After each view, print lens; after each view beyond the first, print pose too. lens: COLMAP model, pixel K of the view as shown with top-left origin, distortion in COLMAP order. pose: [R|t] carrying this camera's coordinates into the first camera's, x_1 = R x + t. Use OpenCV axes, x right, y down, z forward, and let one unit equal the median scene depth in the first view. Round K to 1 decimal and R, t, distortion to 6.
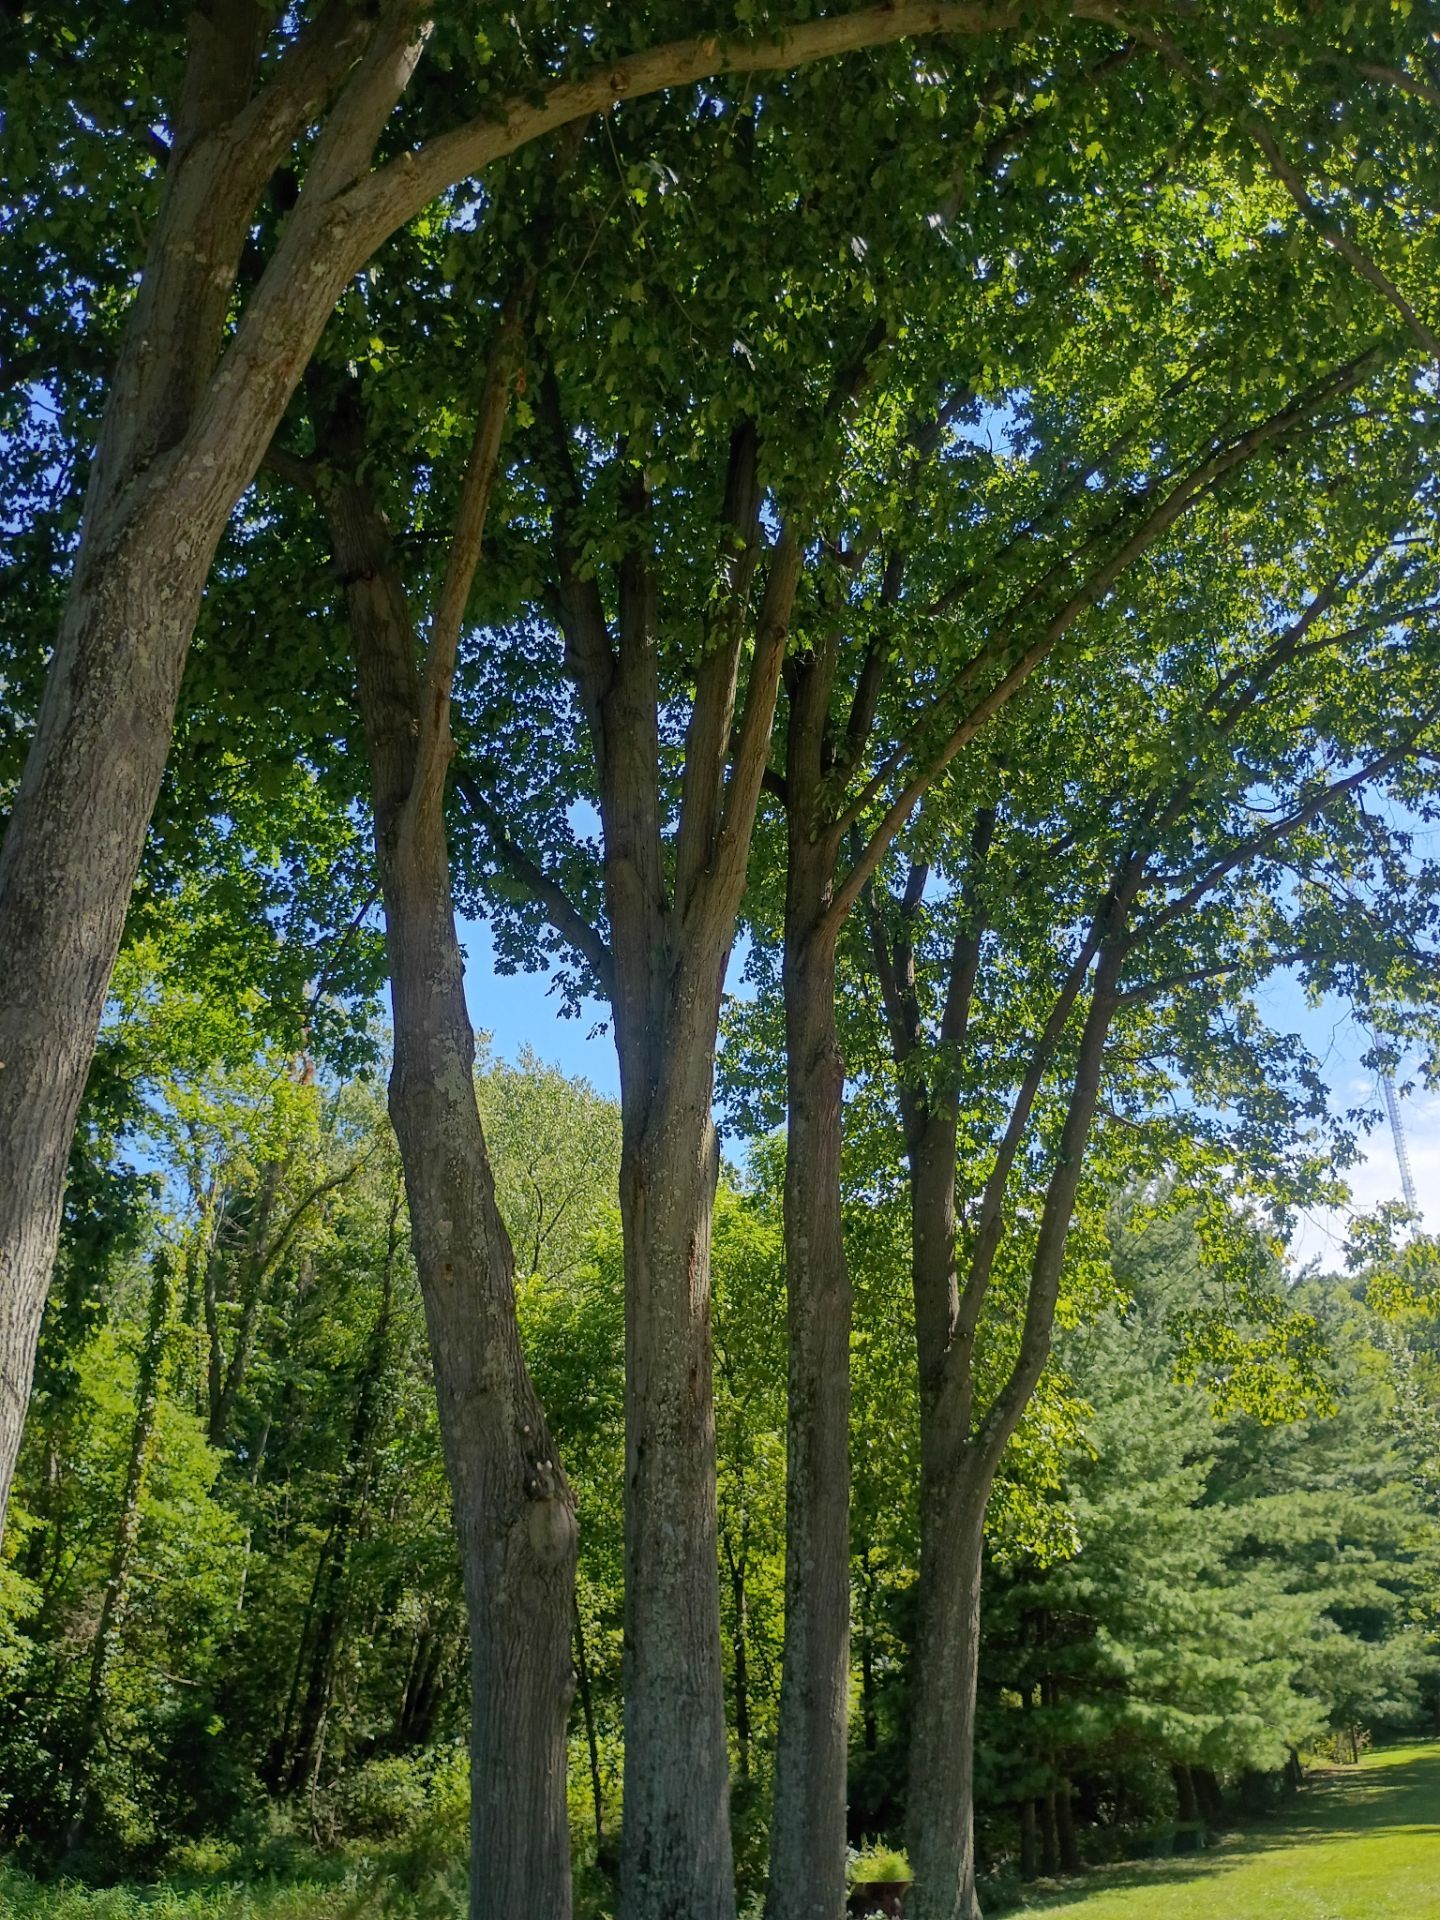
lens RADIAL K [[1670.5, 0, 743.2], [0, 1670.5, 983.5], [0, 0, 1]] dist [0.058470, -0.080471]
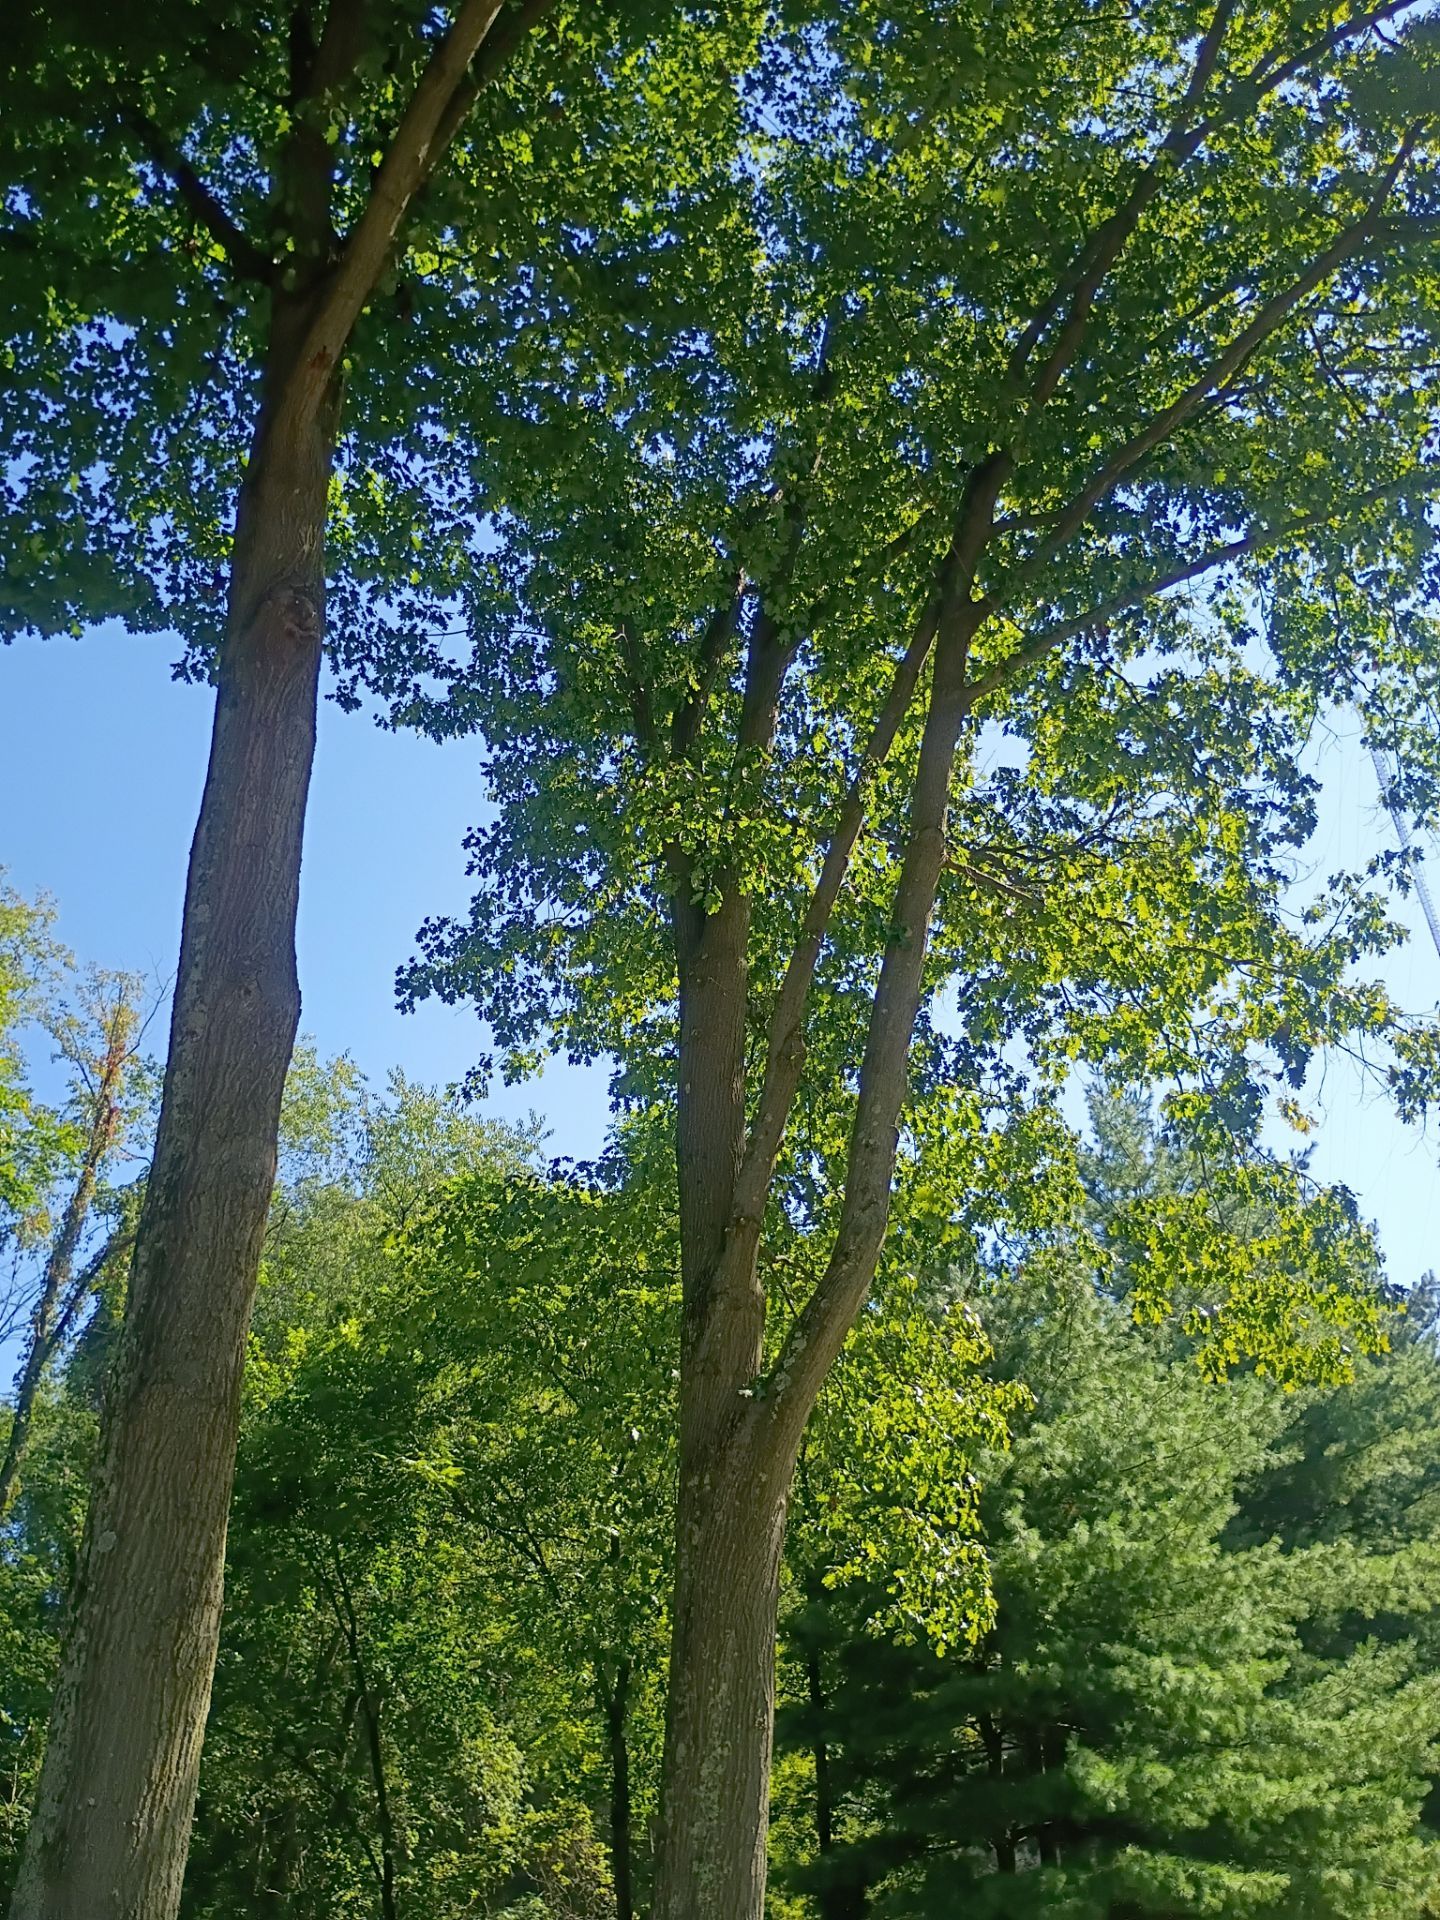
lens RADIAL K [[1670.5, 0, 713.5], [0, 1670.5, 961.6], [0, 0, 1]] dist [0.058470, -0.080471]
pose [[0.993585, -0.093493, -0.063616, 0.156278], [0.086001, 0.990008, -0.111748, 0.169151], [0.073428, 0.105560, 0.991698, 0.367213]]
